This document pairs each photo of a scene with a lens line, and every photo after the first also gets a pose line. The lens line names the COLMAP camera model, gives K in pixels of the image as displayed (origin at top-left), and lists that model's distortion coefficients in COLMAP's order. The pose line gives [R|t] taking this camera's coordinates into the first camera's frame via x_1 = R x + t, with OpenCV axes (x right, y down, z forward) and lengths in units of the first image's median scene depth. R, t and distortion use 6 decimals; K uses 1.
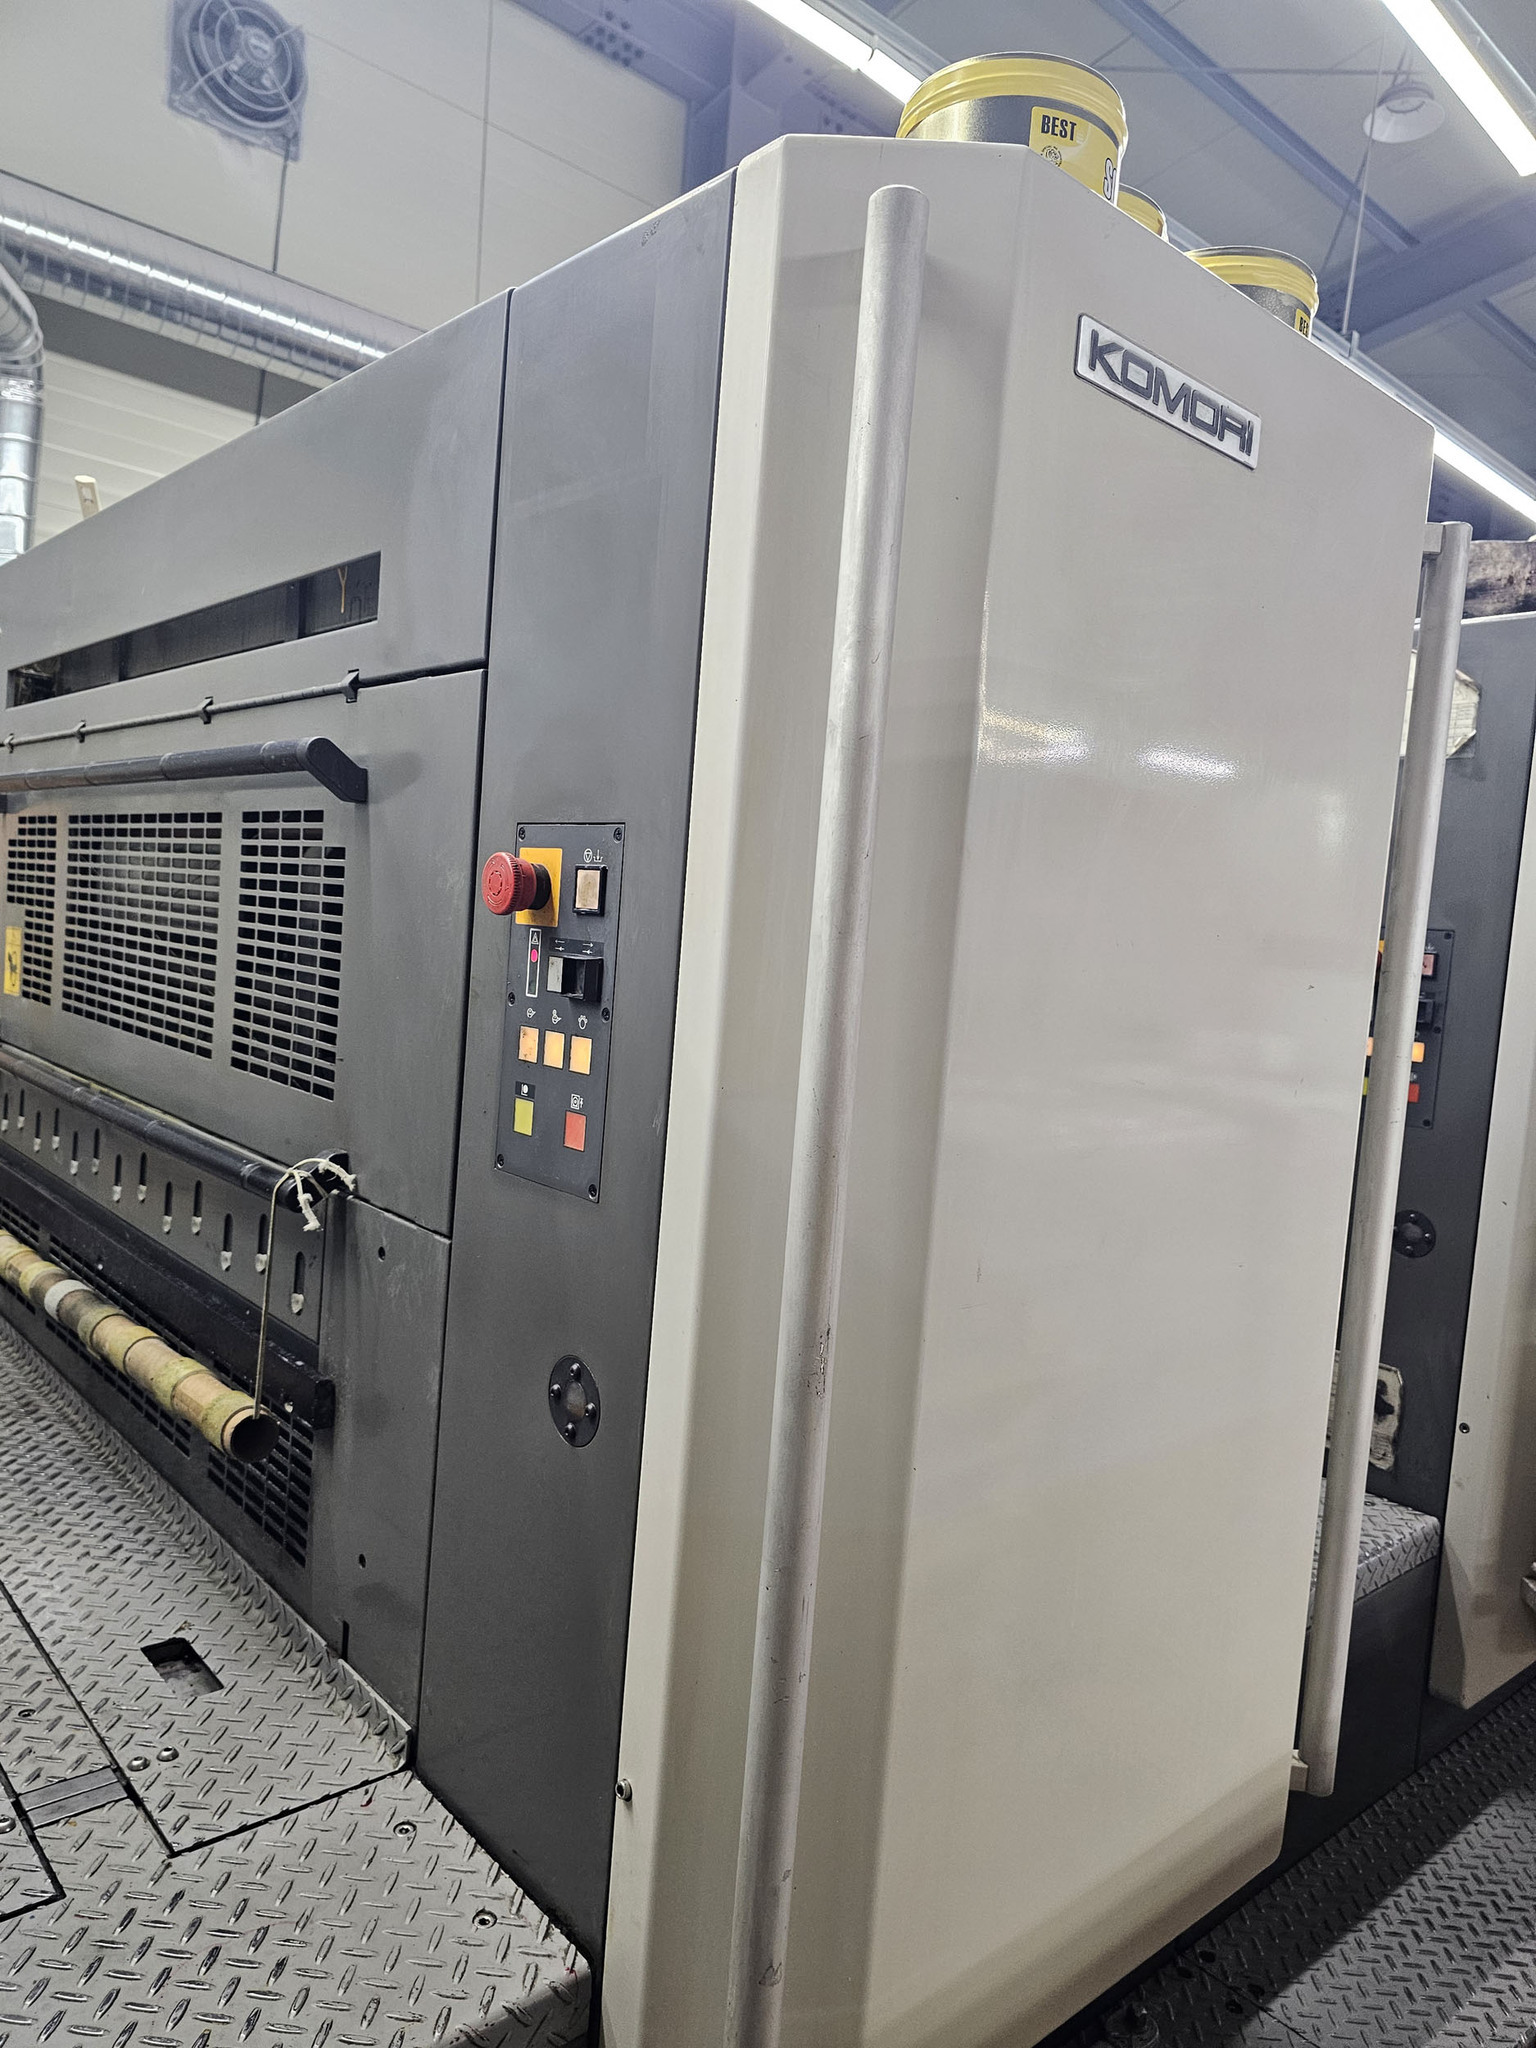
lens RADIAL K [[1379.8, 0, 791.1], [0, 1379.8, 1004.7], [0, 0, 1]] dist [0.033968, -0.027038]
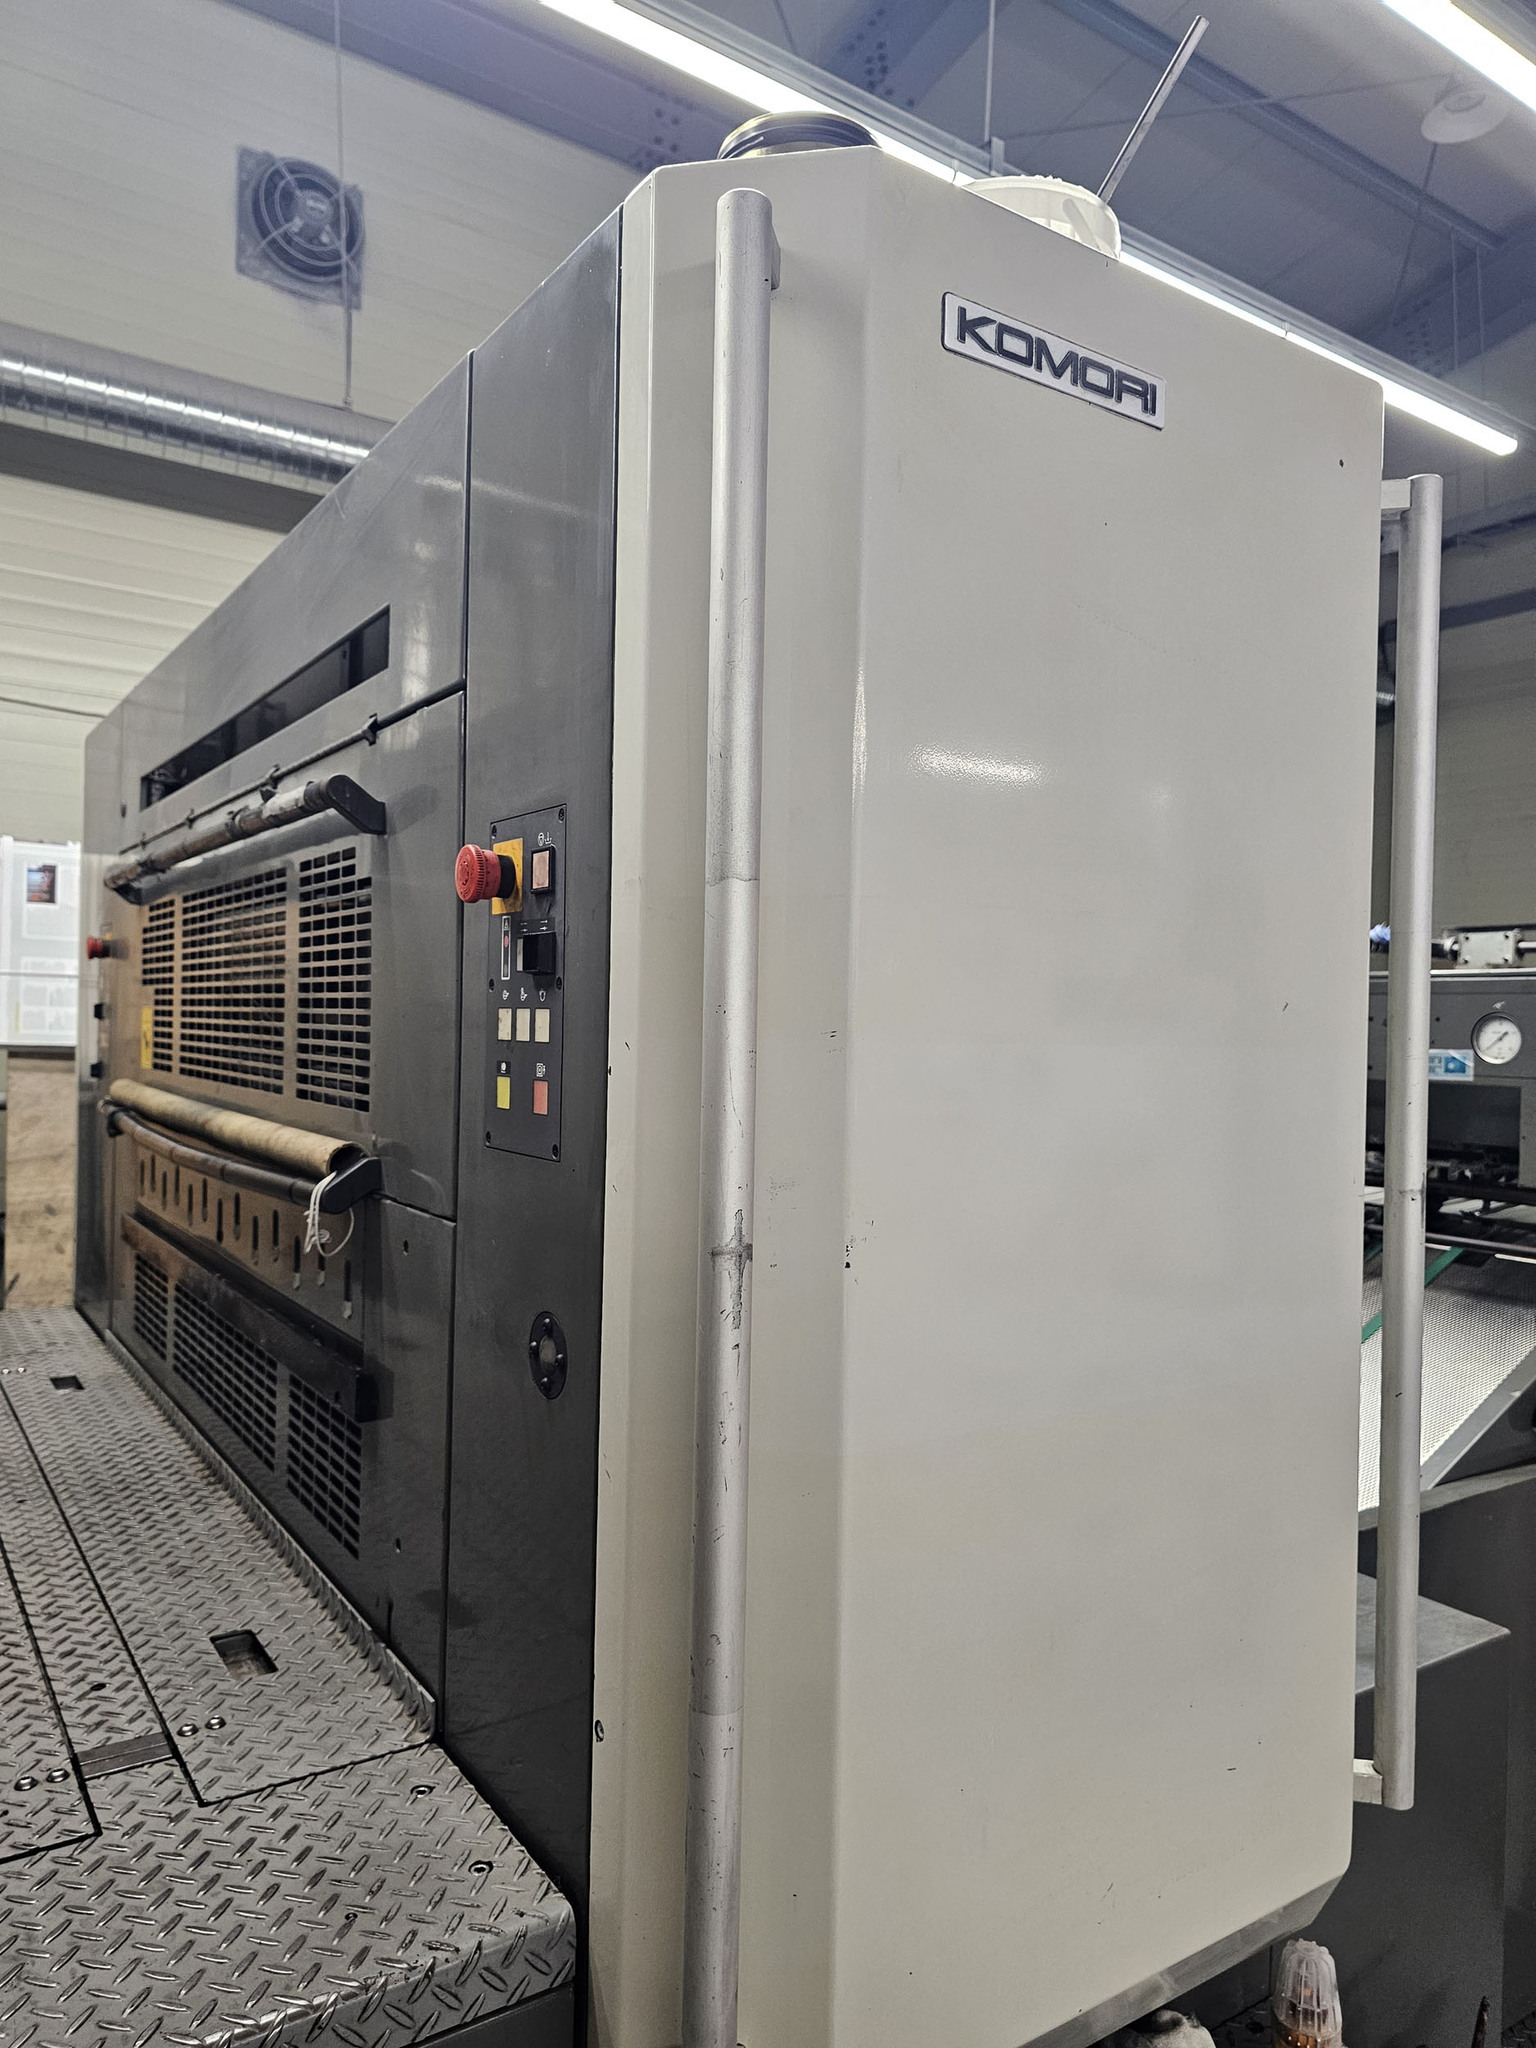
lens RADIAL K [[1379.8, 0, 776.9], [0, 1379.8, 1004.3], [0, 0, 1]] dist [0.033968, -0.027038]
pose [[0.988687, -0.059848, -0.137536, 0.166611], [0.048717, 0.995365, -0.082922, 0.112105], [0.141861, 0.075284, 0.987020, -0.027739]]
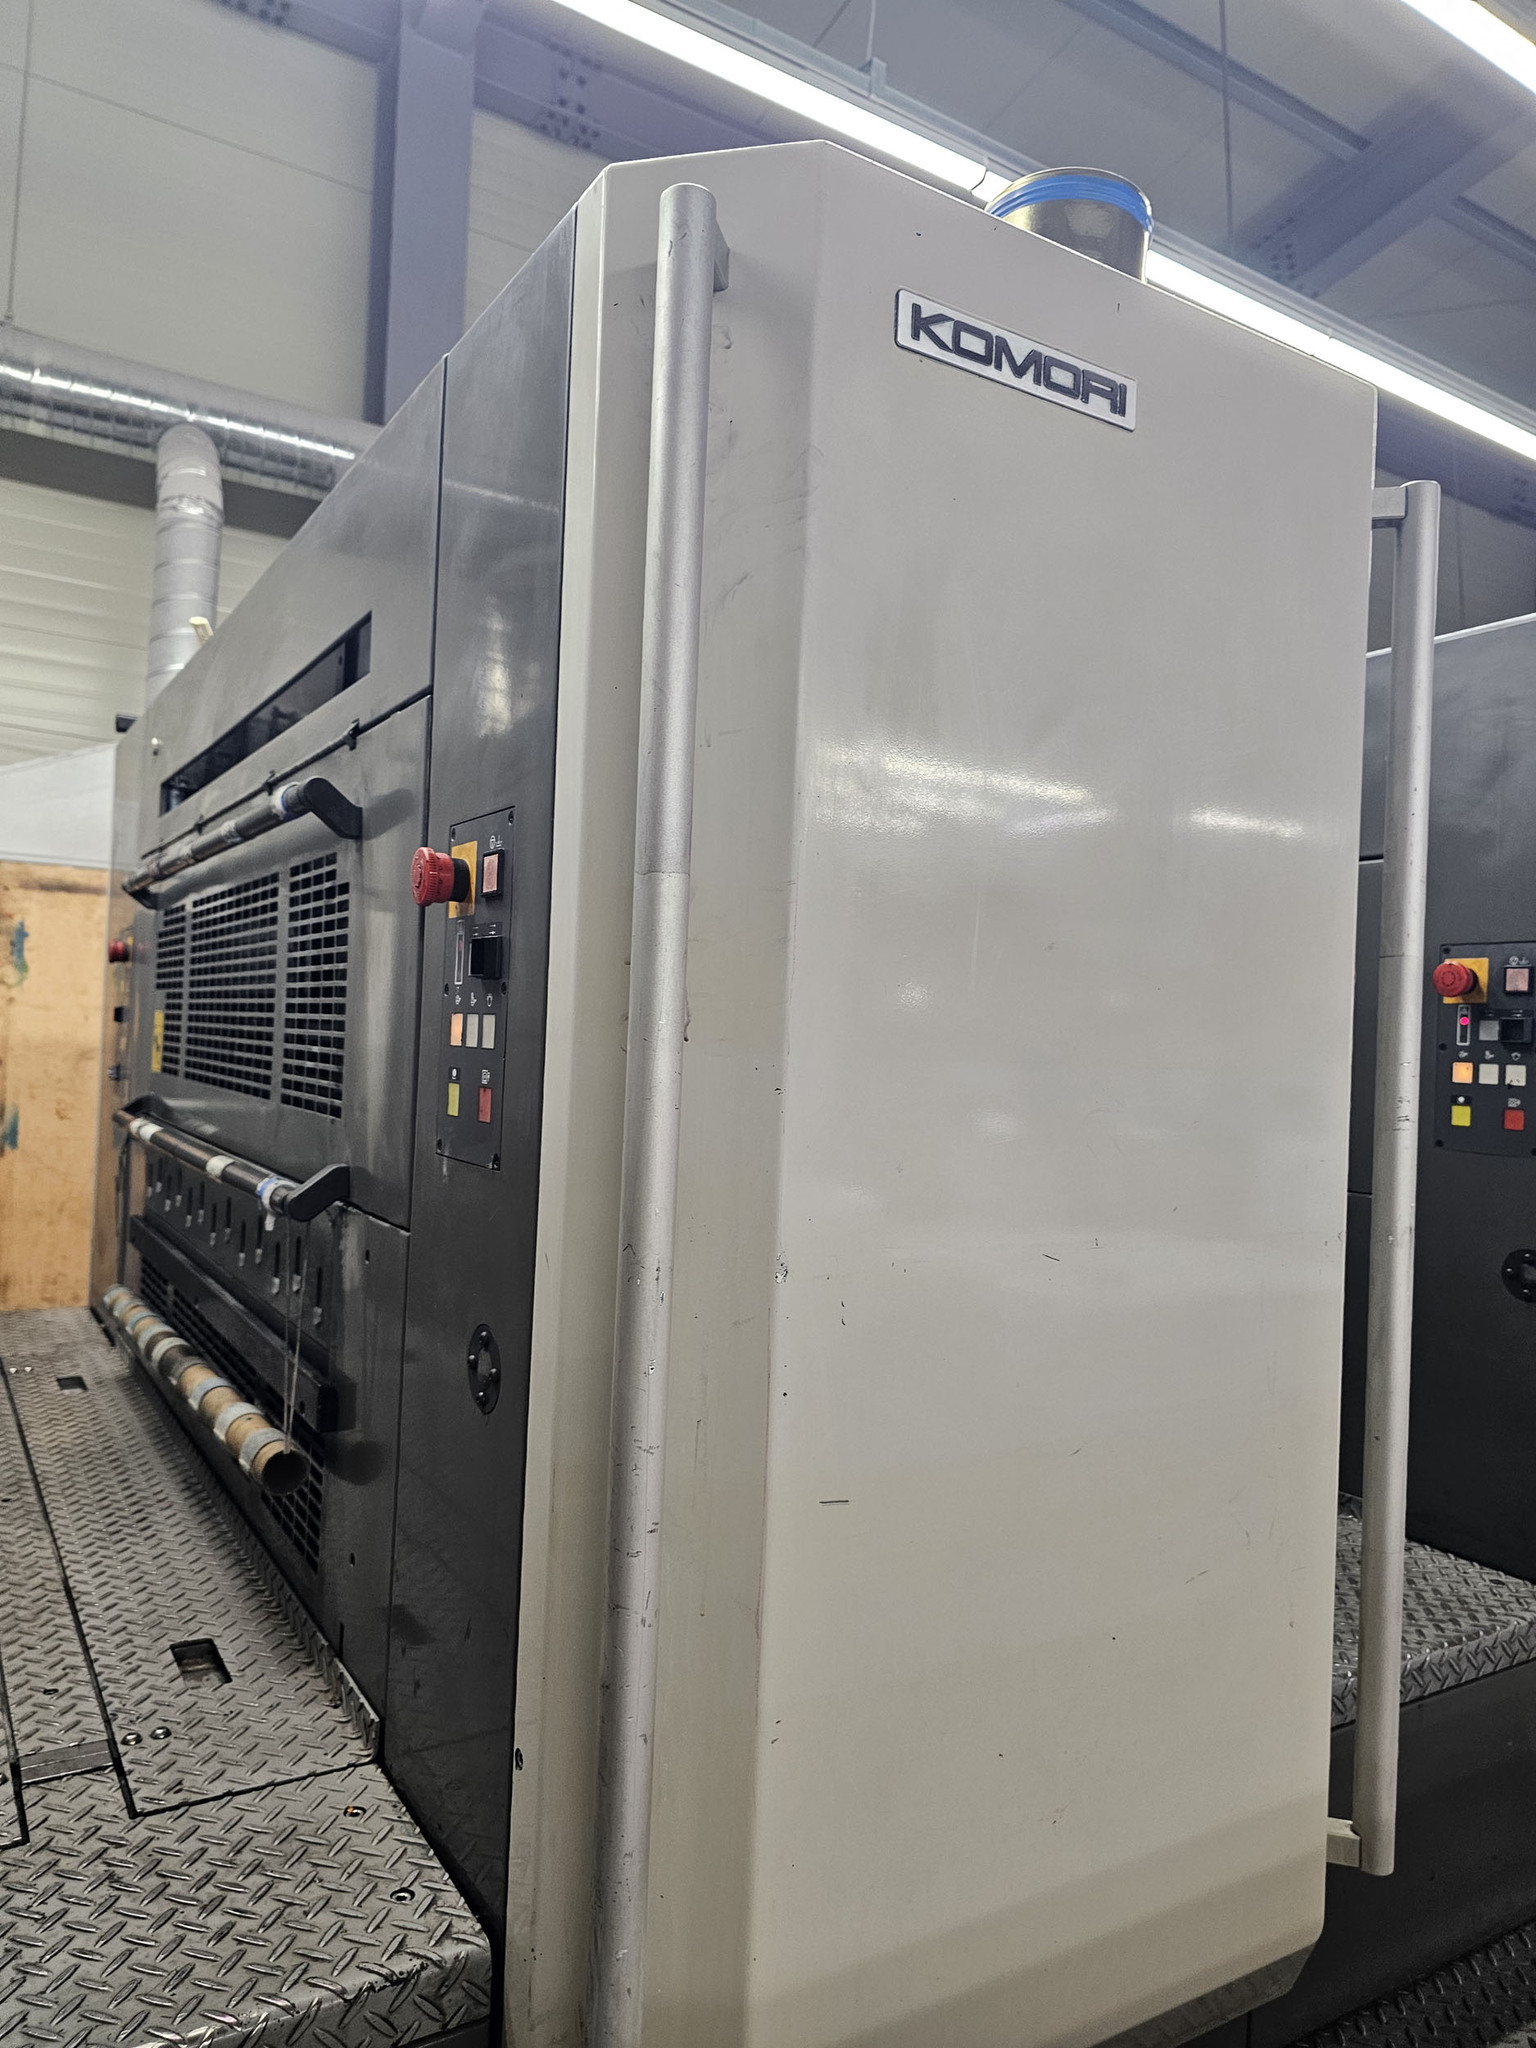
lens RADIAL K [[1379.8, 0, 785.1], [0, 1379.8, 1004.1], [0, 0, 1]] dist [0.033968, -0.027038]
pose [[0.983557, -0.044230, -0.175098, 0.242931], [0.027156, 0.994743, -0.098733, 0.119707], [0.178544, 0.092355, 0.979588, 0.008484]]
